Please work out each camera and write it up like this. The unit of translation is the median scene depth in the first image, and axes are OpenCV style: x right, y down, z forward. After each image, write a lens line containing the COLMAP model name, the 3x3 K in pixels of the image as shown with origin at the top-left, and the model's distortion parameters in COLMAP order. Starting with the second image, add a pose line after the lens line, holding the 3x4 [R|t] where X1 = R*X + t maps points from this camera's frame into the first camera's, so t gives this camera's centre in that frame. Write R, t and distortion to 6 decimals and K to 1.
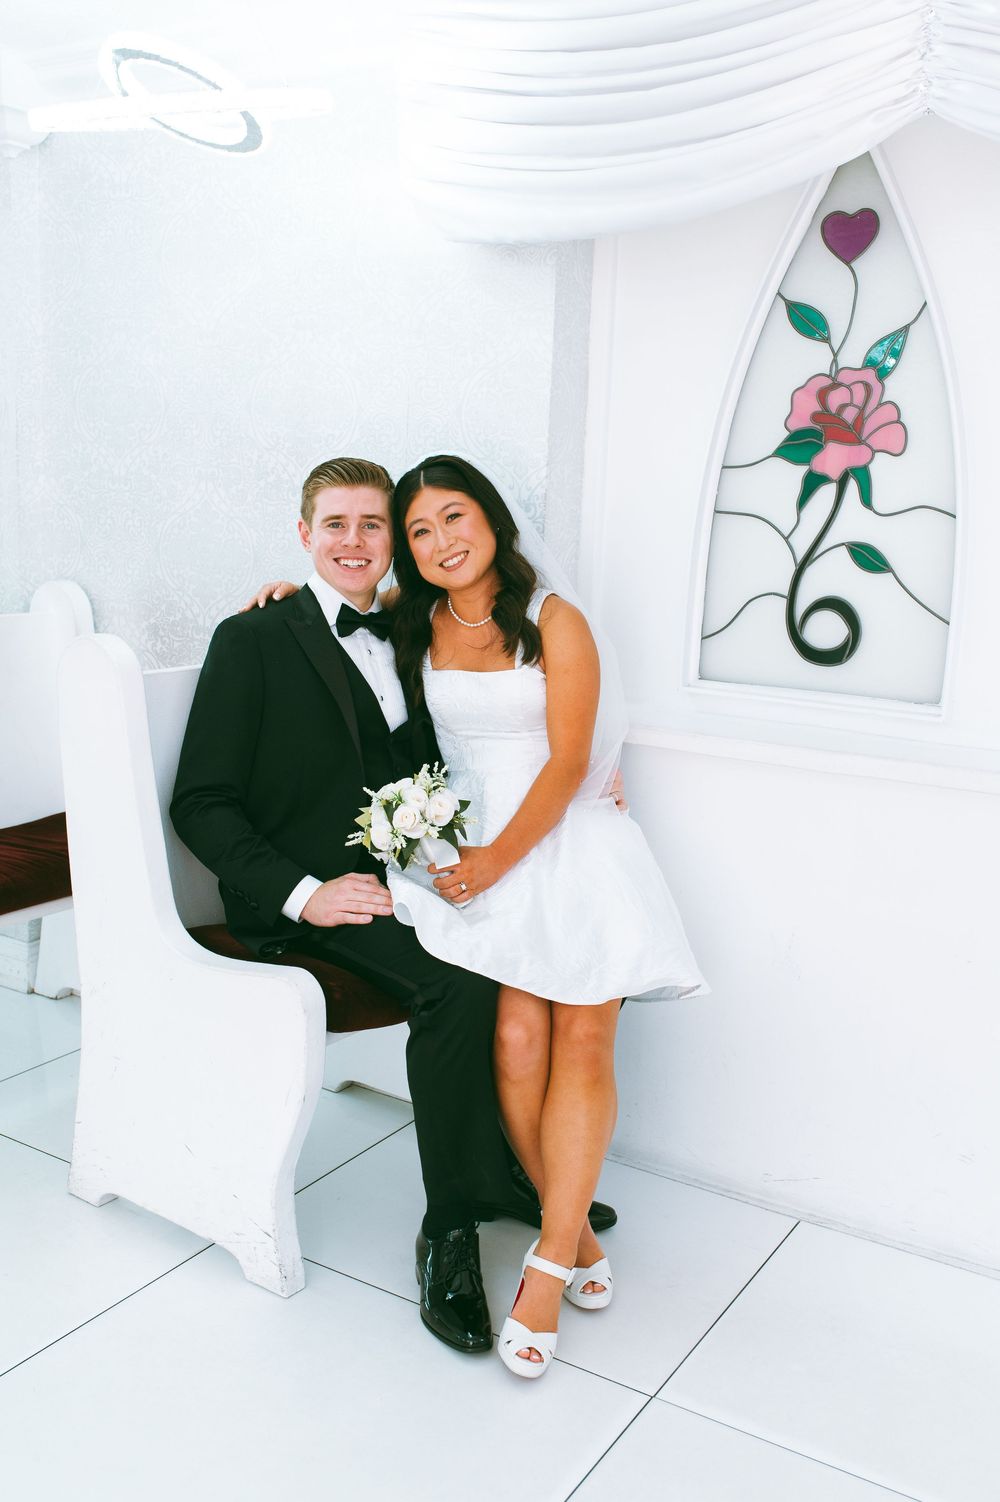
lens RADIAL K [[1749.2, 0, 553.8], [0, 1749.2, 772.5], [0, 0, 1]] dist [-0.002178, -0.011402]
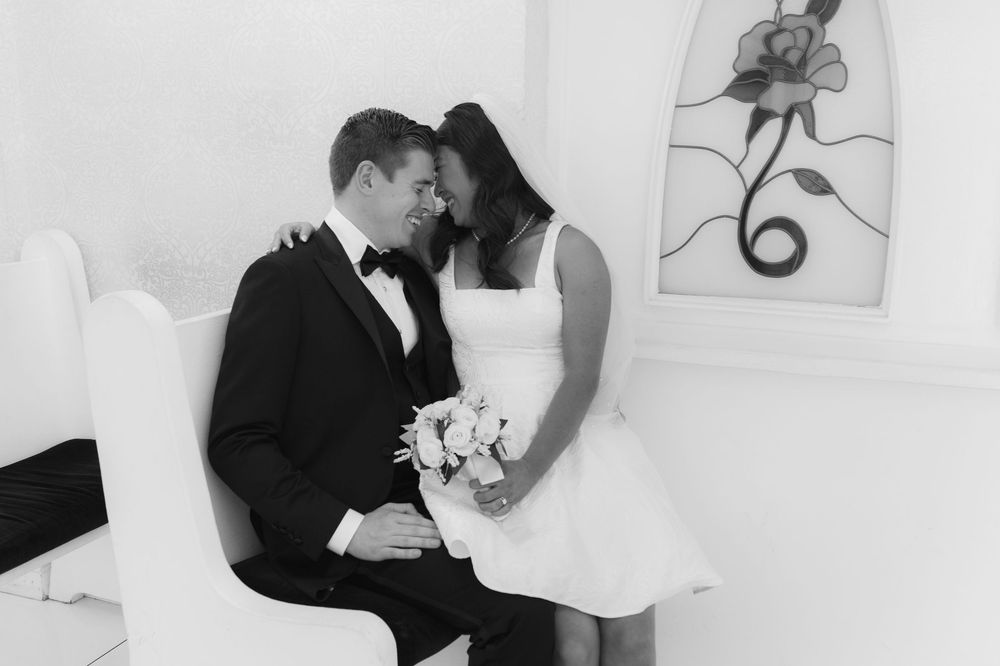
lens RADIAL K [[1003.4, 0, 500.0], [0, 1003.4, 333.0], [0, 0, 1]] dist [-0.006981, 0.010529]
pose [[0.979545, -0.066272, 0.189997, -0.153014], [0.060625, 0.997533, 0.035392, -0.059674], [-0.191874, -0.023149, 0.981146, 0.391493]]
